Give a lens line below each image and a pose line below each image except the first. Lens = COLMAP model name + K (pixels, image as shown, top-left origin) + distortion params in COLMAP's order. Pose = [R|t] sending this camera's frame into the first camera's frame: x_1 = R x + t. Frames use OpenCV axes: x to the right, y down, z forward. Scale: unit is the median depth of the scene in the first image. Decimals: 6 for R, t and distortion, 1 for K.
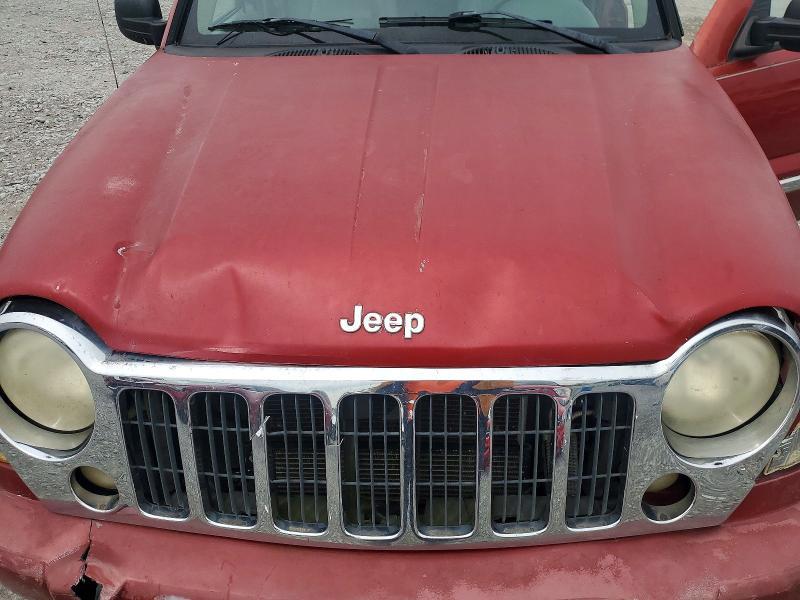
lens RADIAL K [[624.4, 0, 400.0], [0, 624.4, 300.0], [0, 0, 1]] dist [-0.000876, -0.001940]
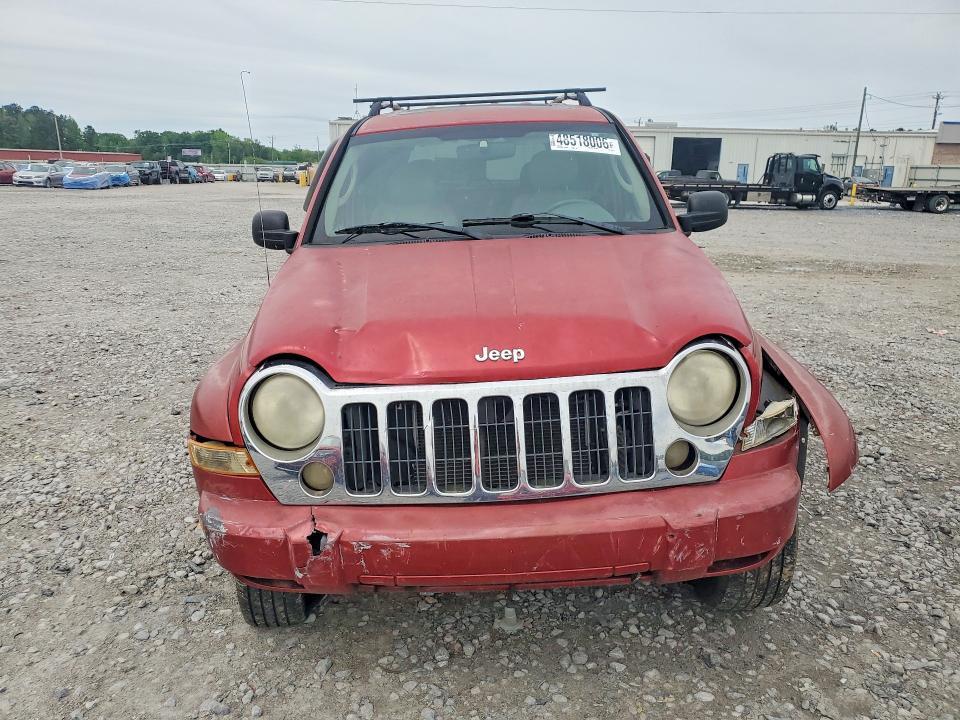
lens RADIAL K [[749.2, 0, 480.0], [0, 749.2, 360.0], [0, 0, 1]] dist [-0.000876, -0.001940]
pose [[0.996891, -0.042491, 0.066356, -0.207600], [0.060523, 0.952158, -0.299554, 0.624275], [-0.050453, 0.302639, 0.951769, -0.898977]]
